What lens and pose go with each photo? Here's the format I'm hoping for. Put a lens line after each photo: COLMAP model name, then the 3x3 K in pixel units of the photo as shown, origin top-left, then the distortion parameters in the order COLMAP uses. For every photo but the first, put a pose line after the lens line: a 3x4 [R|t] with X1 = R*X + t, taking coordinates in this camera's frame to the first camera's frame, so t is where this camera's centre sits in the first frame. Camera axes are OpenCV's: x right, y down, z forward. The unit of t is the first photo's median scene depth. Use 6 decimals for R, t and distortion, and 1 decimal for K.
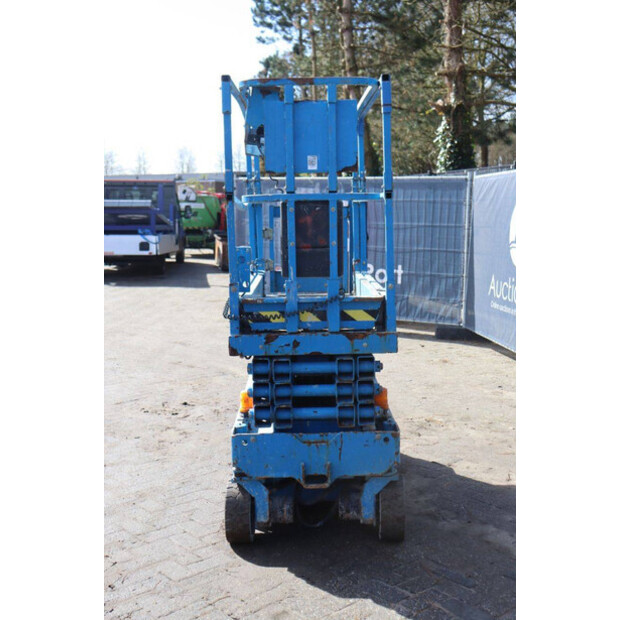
lens RADIAL K [[850.9, 0, 309.9], [0, 850.9, 308.2], [0, 0, 1]] dist [-0.001161, 0.000000]
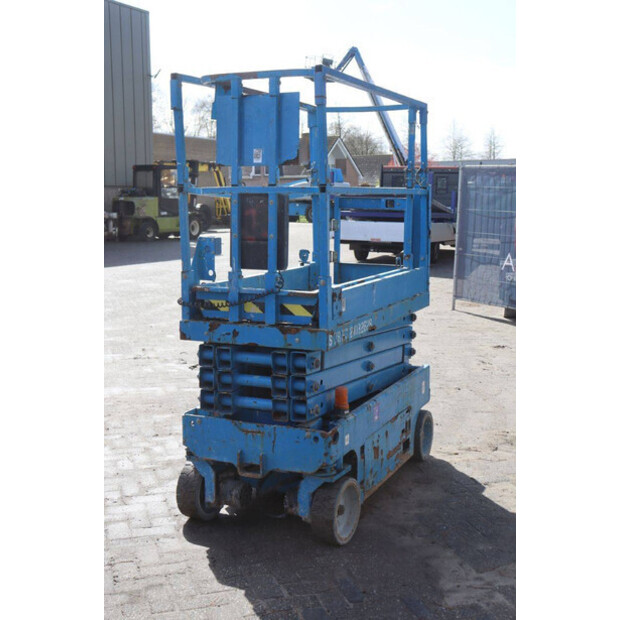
lens RADIAL K [[850.9, 0, 309.9], [0, 850.9, 311.9], [0, 0, 1]] dist [-0.001161, 0.000000]
pose [[0.909164, 0.073627, -0.409878, 0.477379], [-0.071009, 0.997241, 0.021627, -0.012114], [0.410339, 0.009443, 0.911884, 0.102277]]
